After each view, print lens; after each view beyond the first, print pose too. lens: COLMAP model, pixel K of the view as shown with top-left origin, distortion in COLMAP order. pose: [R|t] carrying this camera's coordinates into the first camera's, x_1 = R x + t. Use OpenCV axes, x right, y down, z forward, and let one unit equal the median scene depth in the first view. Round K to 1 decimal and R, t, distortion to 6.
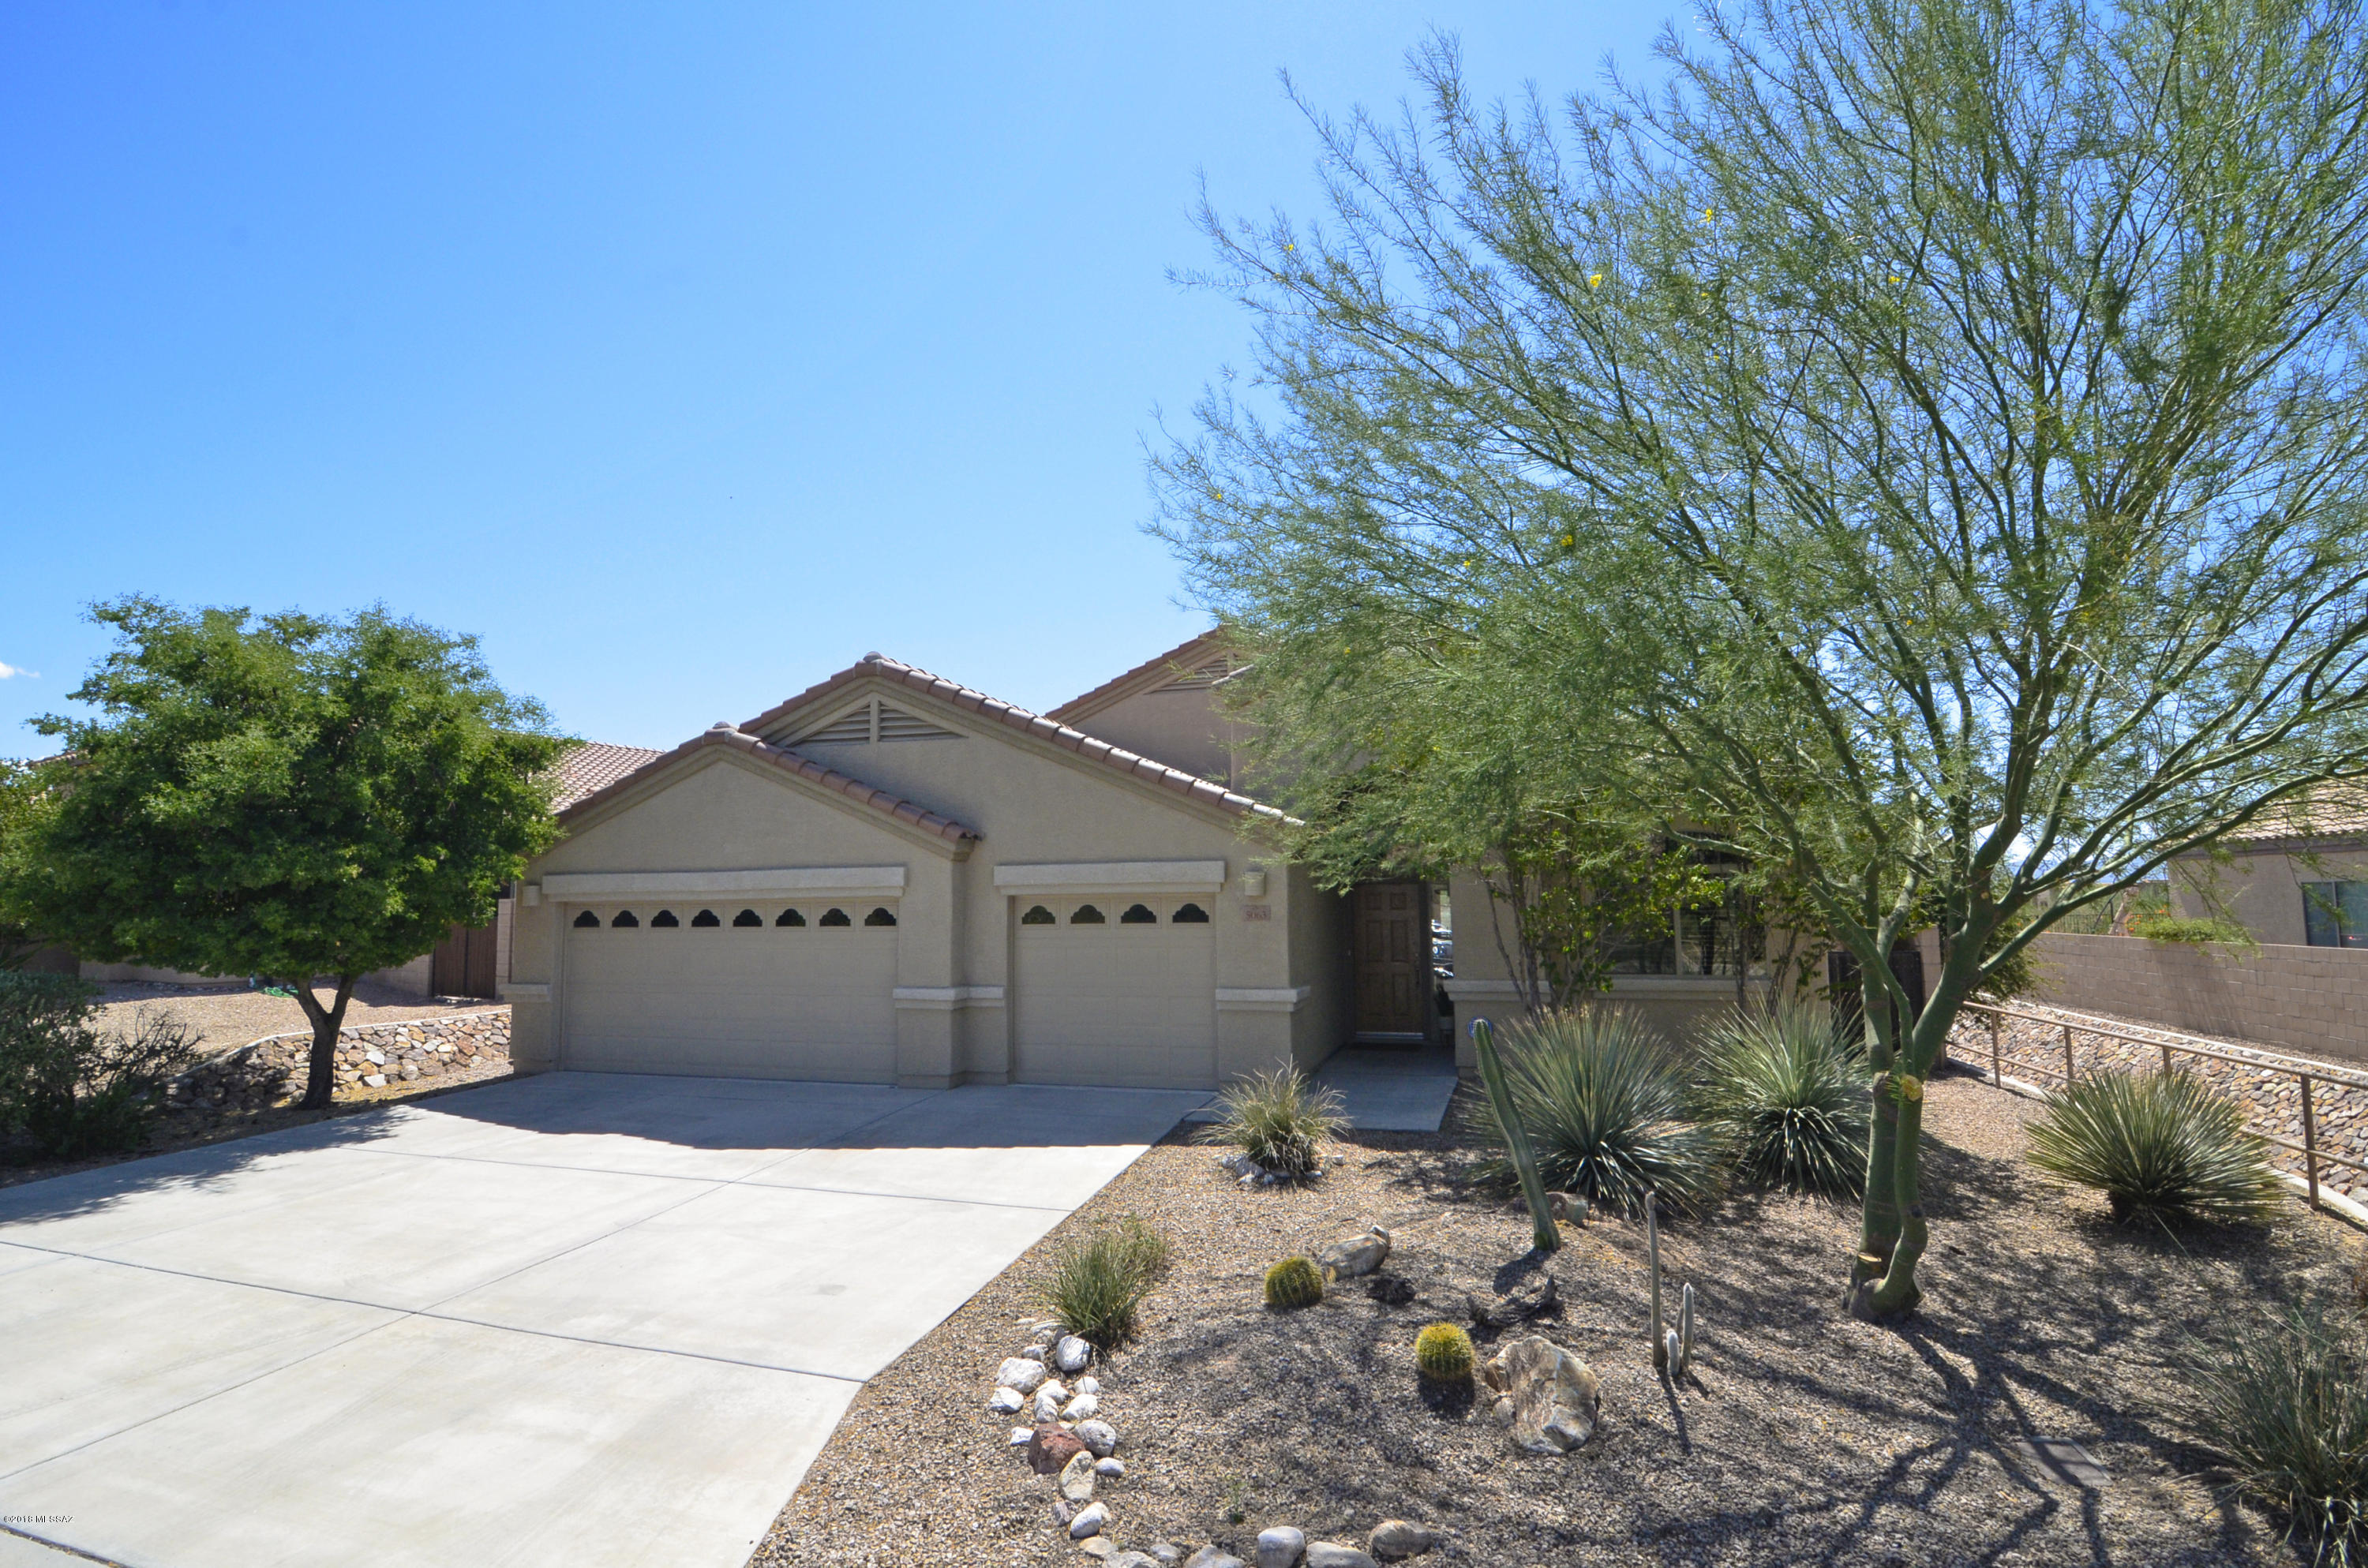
lens RADIAL K [[1139.0, 0, 1185.2], [0, 1139.0, 796.5], [0, 0, 1]] dist [-0.011559, -0.007543]
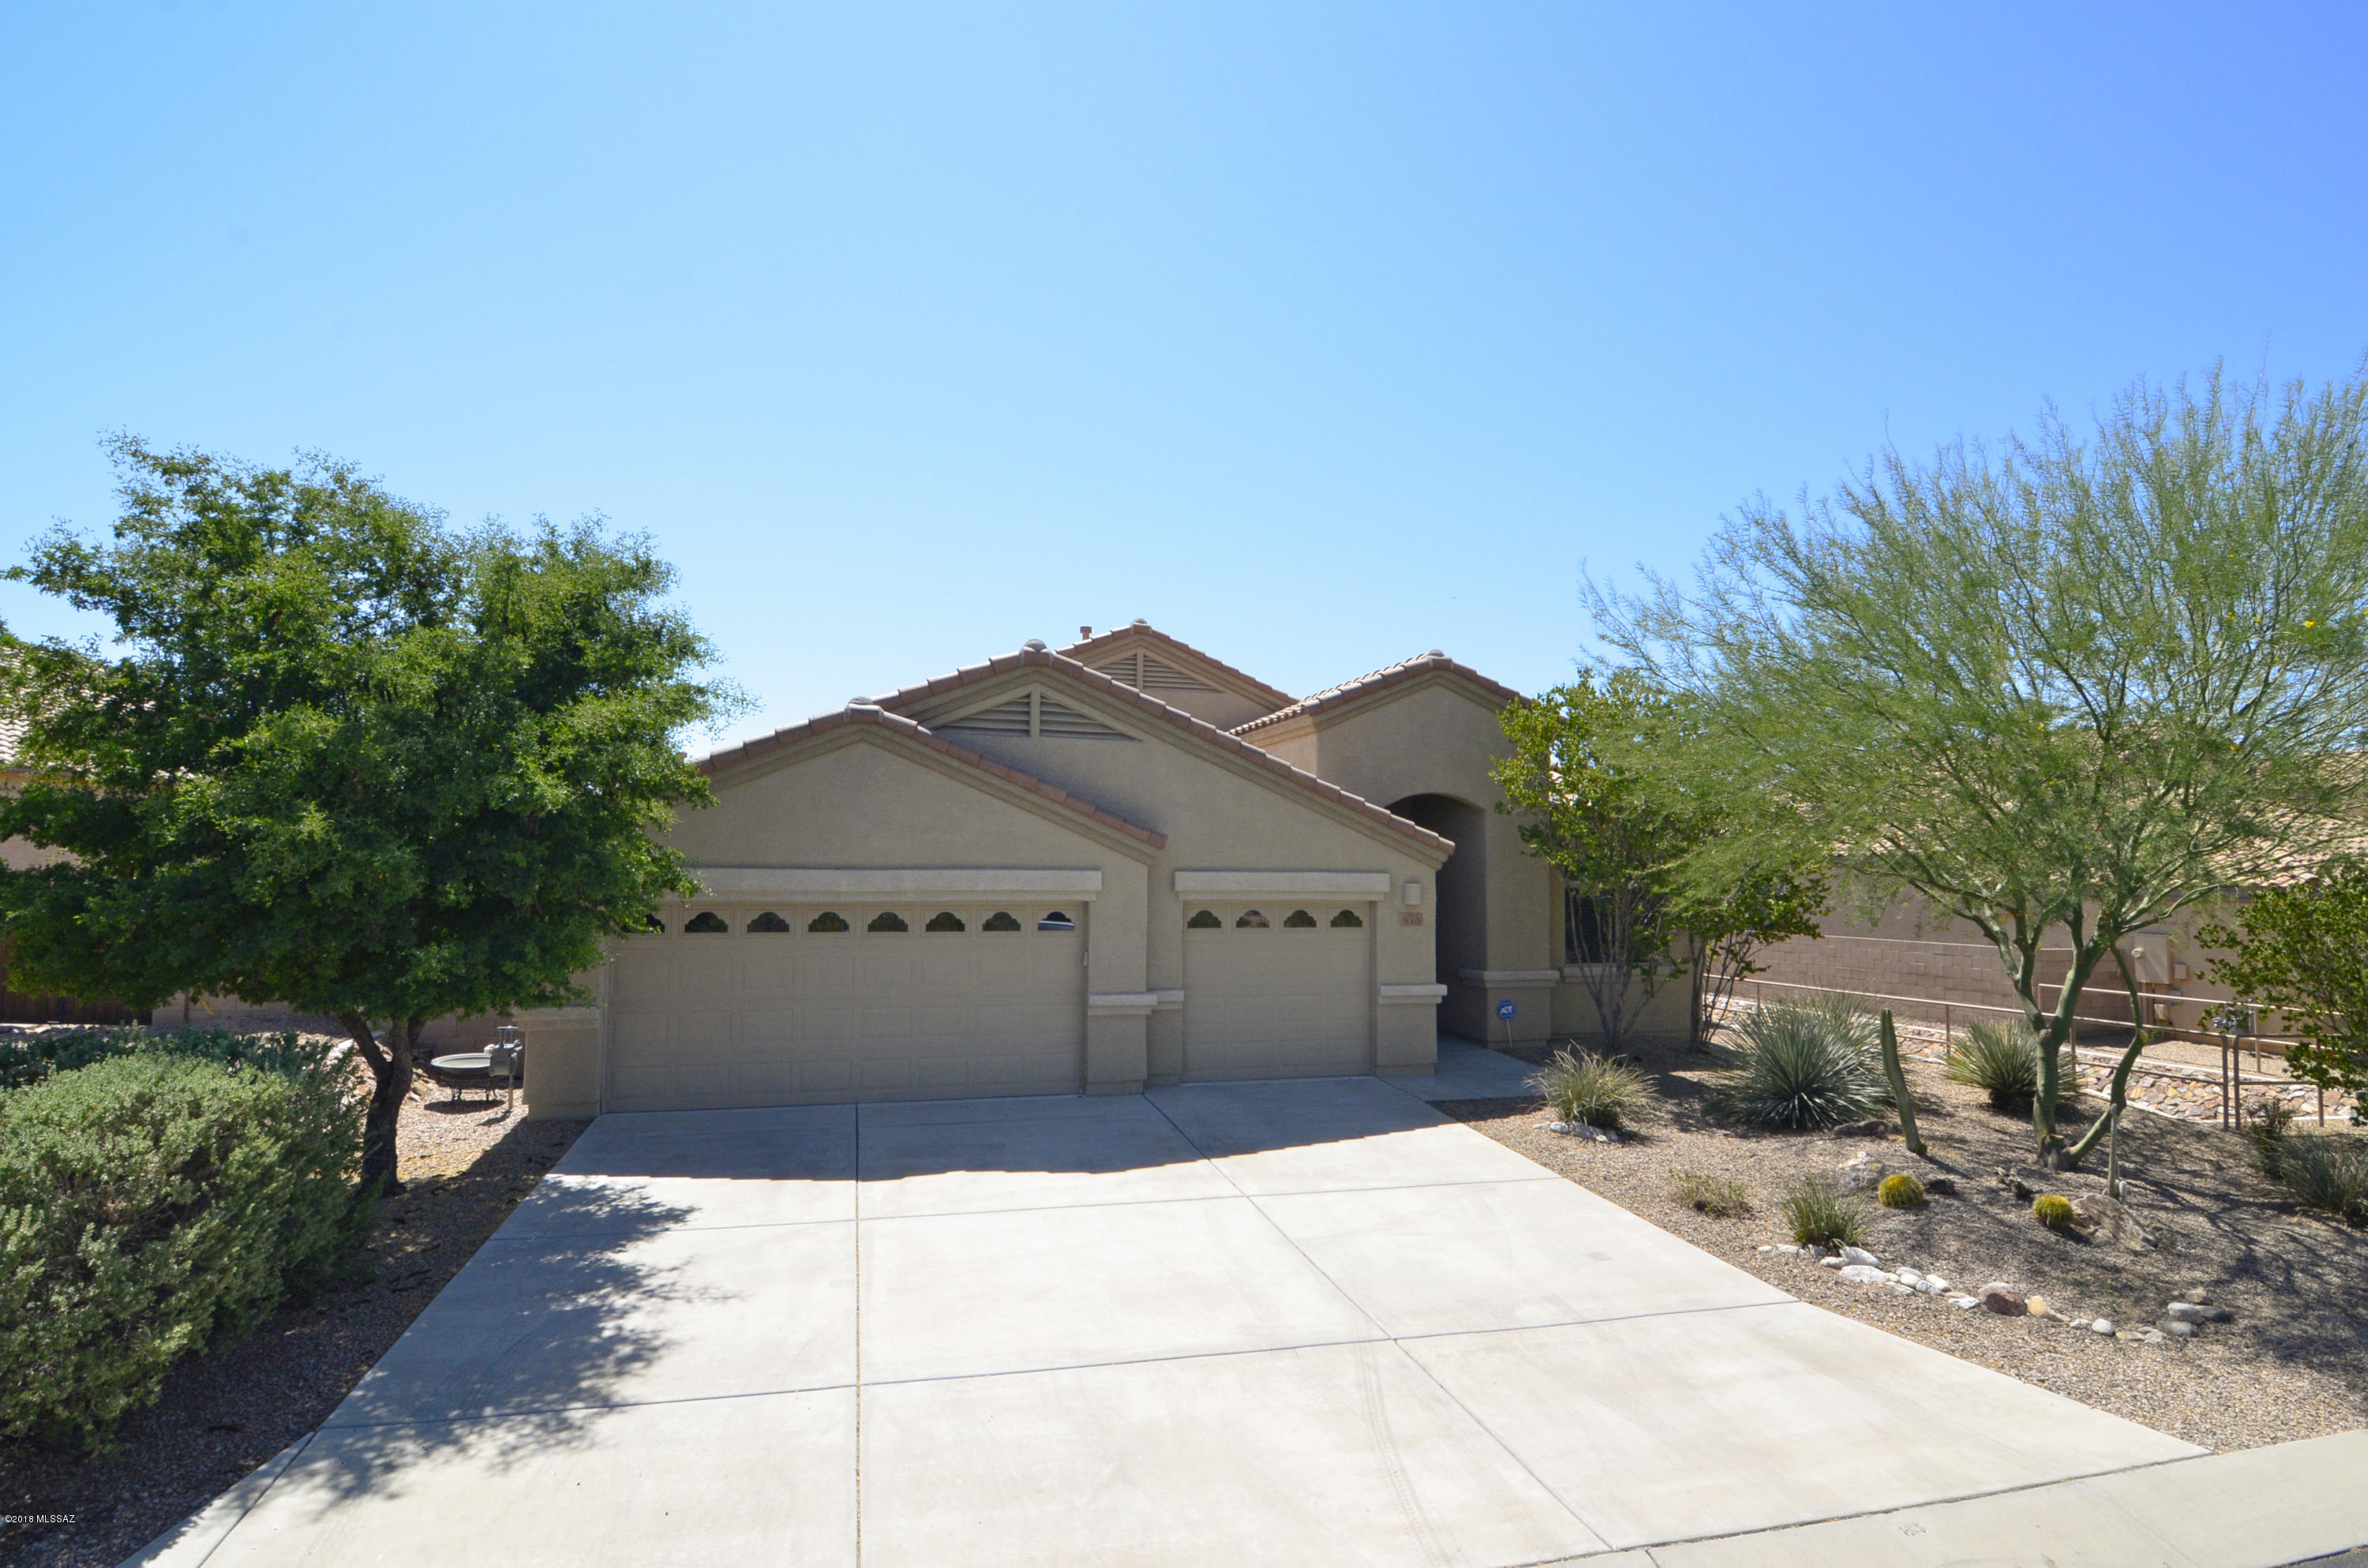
lens RADIAL K [[1180.2, 0, 1178.4], [0, 1180.2, 776.6], [0, 0, 1]] dist [-0.022910, -0.001302]
pose [[0.847890, 0.061366, 0.526608, -0.780847], [-0.065214, 0.997808, -0.011274, -0.012554], [-0.526146, -0.024783, 0.850033, 0.117053]]
